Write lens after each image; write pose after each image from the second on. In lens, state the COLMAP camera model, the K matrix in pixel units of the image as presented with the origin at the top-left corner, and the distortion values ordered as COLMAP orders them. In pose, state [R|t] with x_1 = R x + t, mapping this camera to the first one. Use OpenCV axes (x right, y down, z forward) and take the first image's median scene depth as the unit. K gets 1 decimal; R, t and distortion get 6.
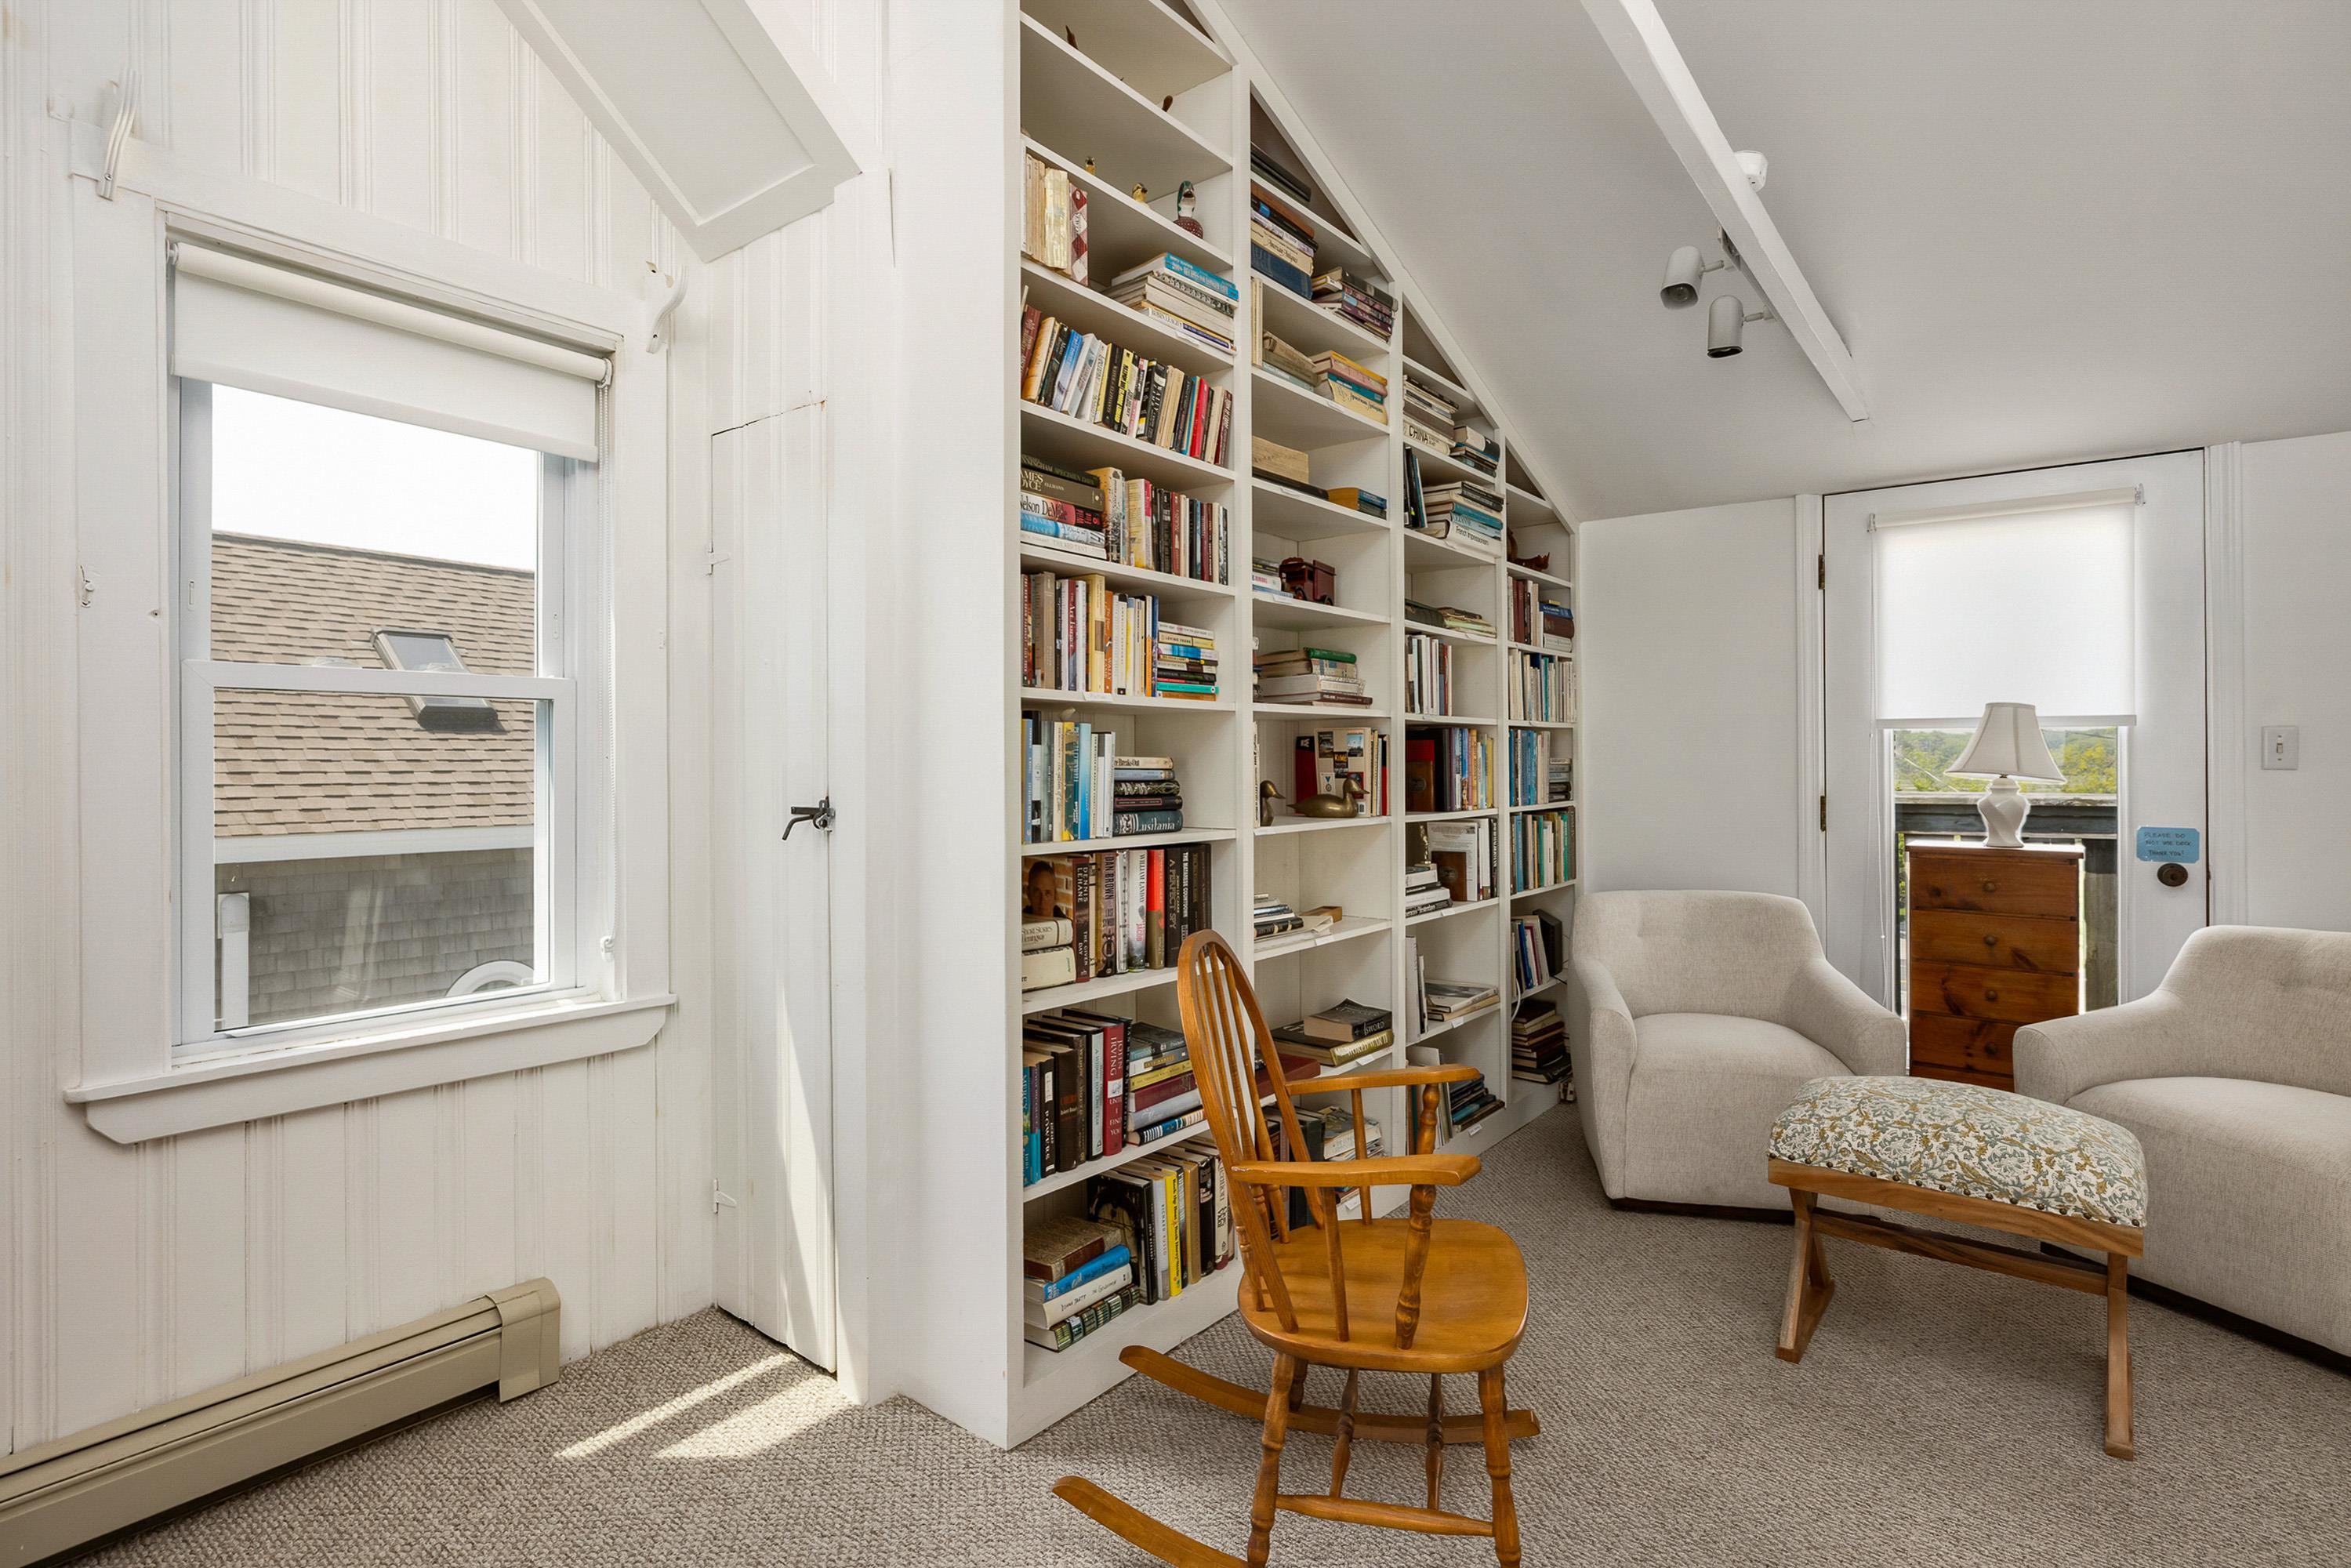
lens RADIAL K [[1180.7, 0, 1191.1], [0, 1180.7, 763.6], [0, 0, 1]] dist [-0.004699, 0.001124]
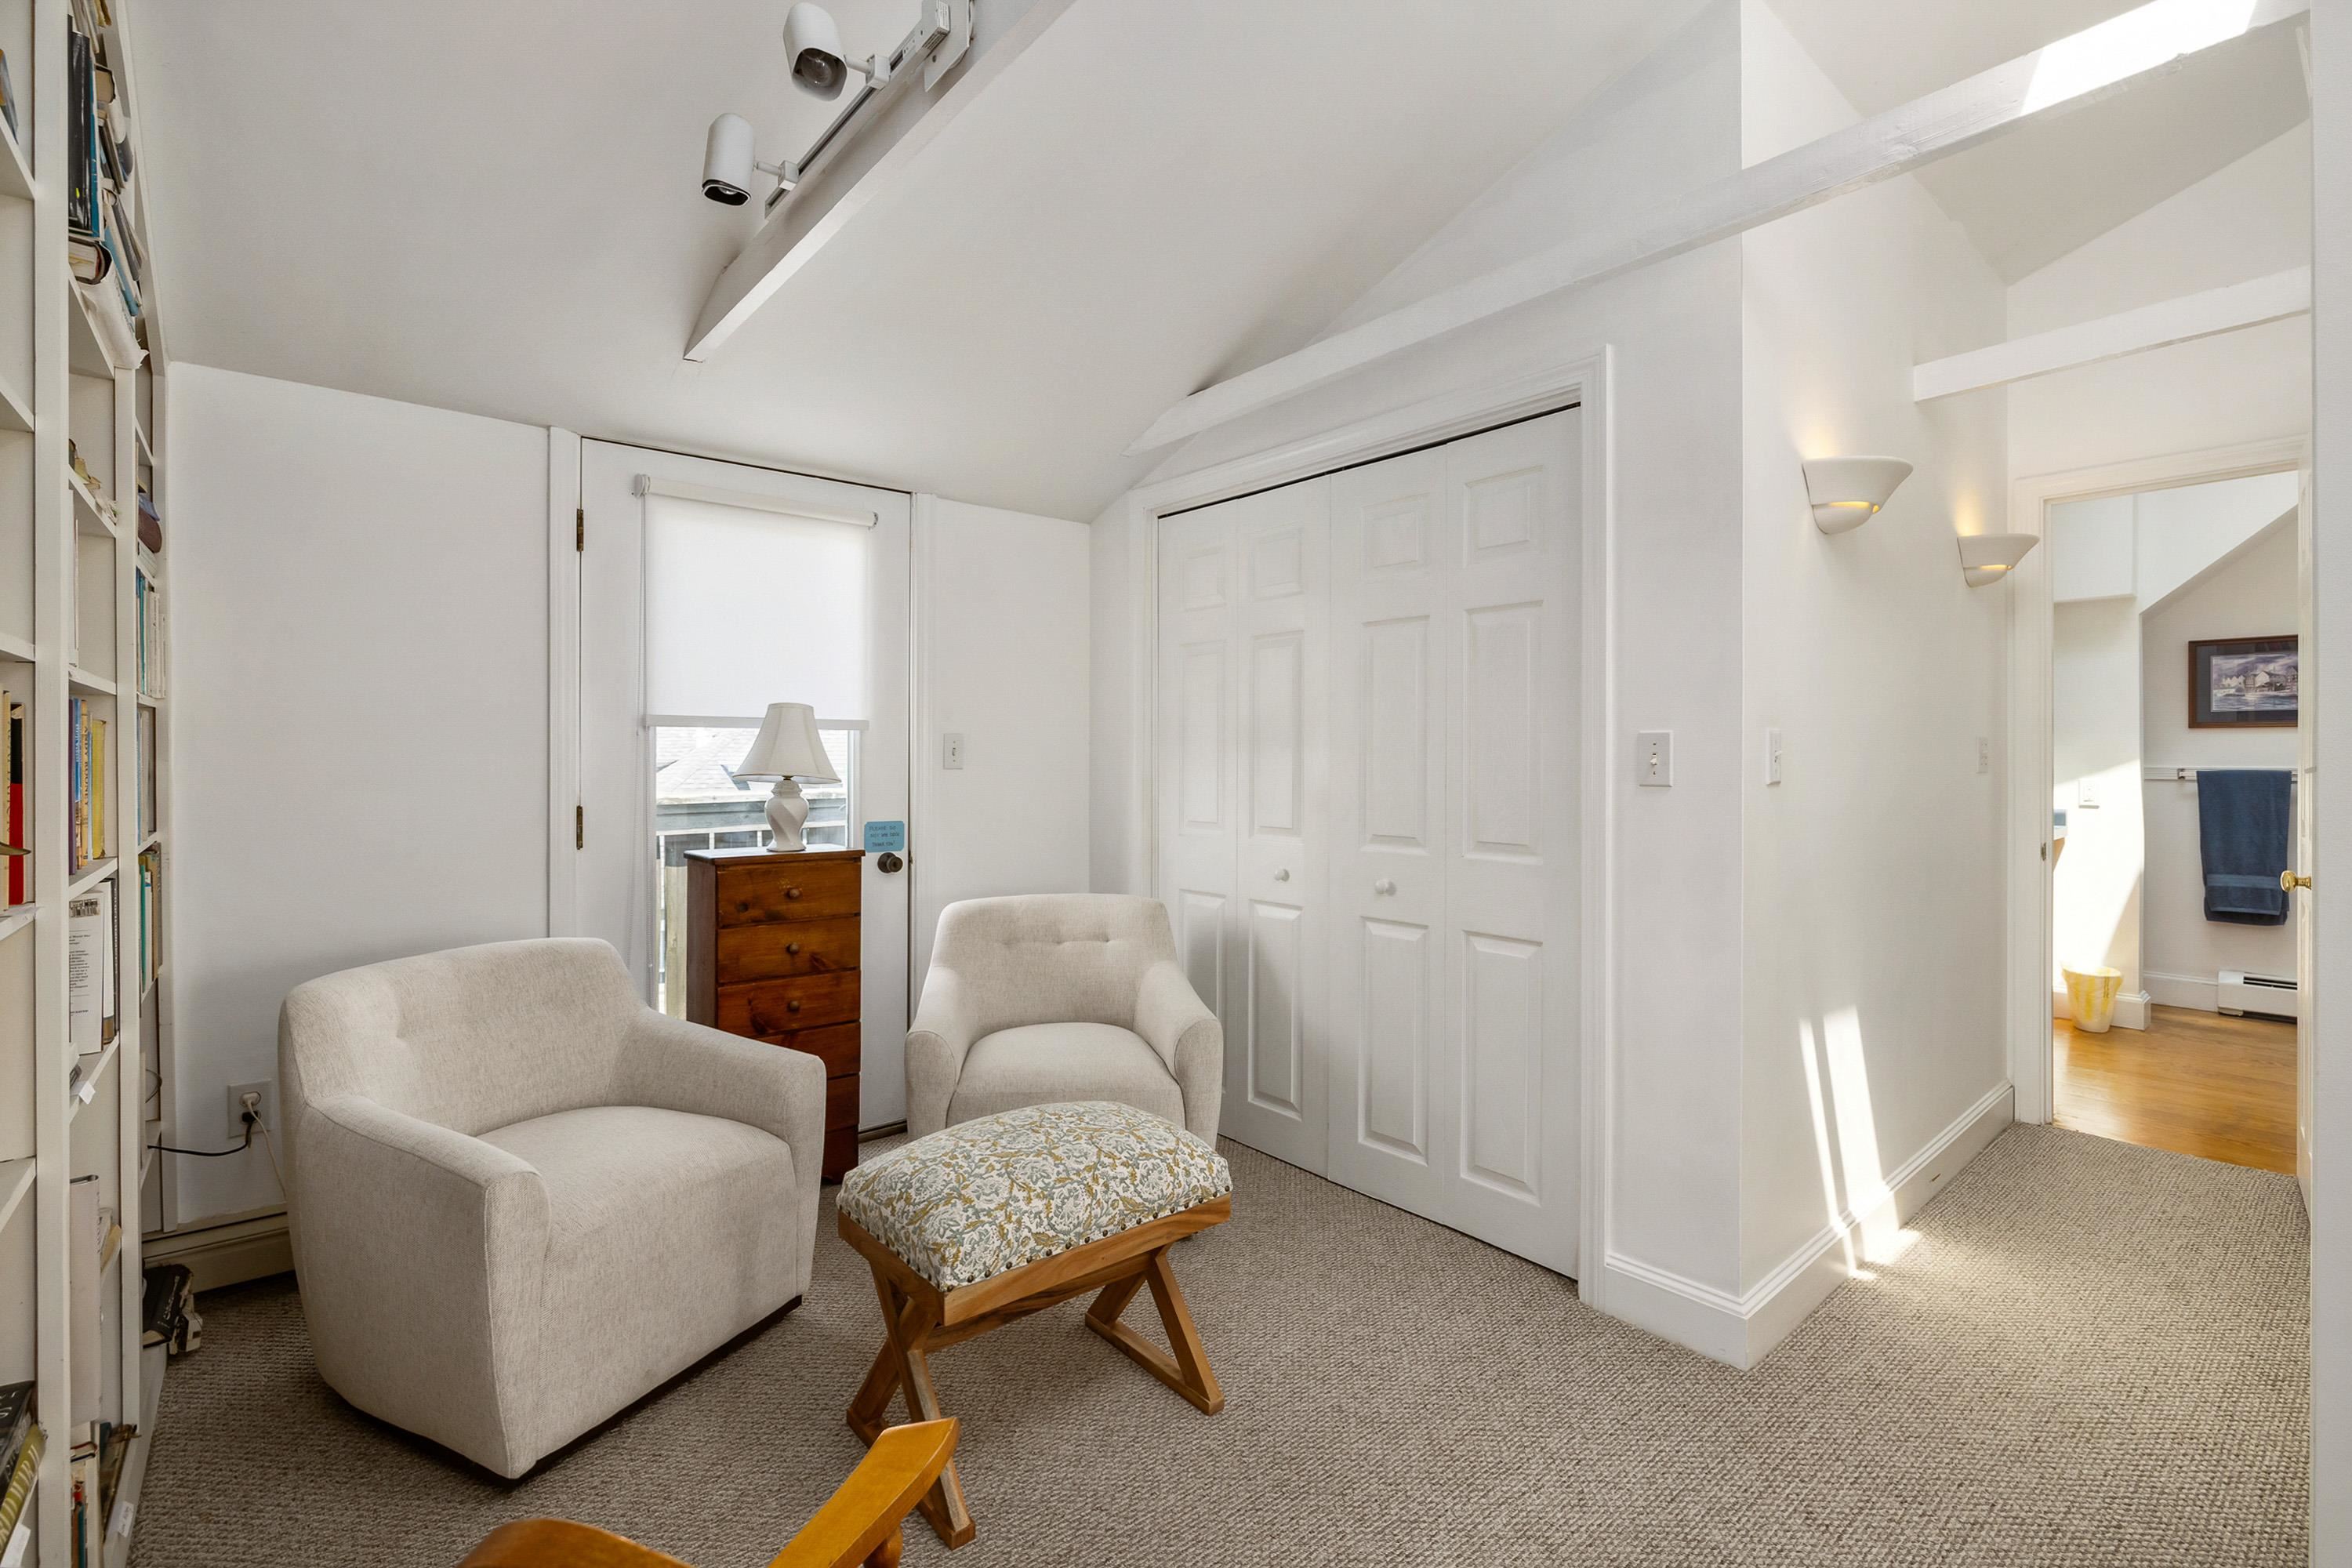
lens RADIAL K [[1049.5, 0, 1178.3], [0, 1049.5, 761.3], [0, 0, 1]] dist [-0.000216, 0.000071]
pose [[0.211094, -0.002559, 0.977462, -0.099402], [0.000353, 0.999997, 0.002541, -0.006148], [-0.977466, -0.000191, 0.211094, 0.522711]]
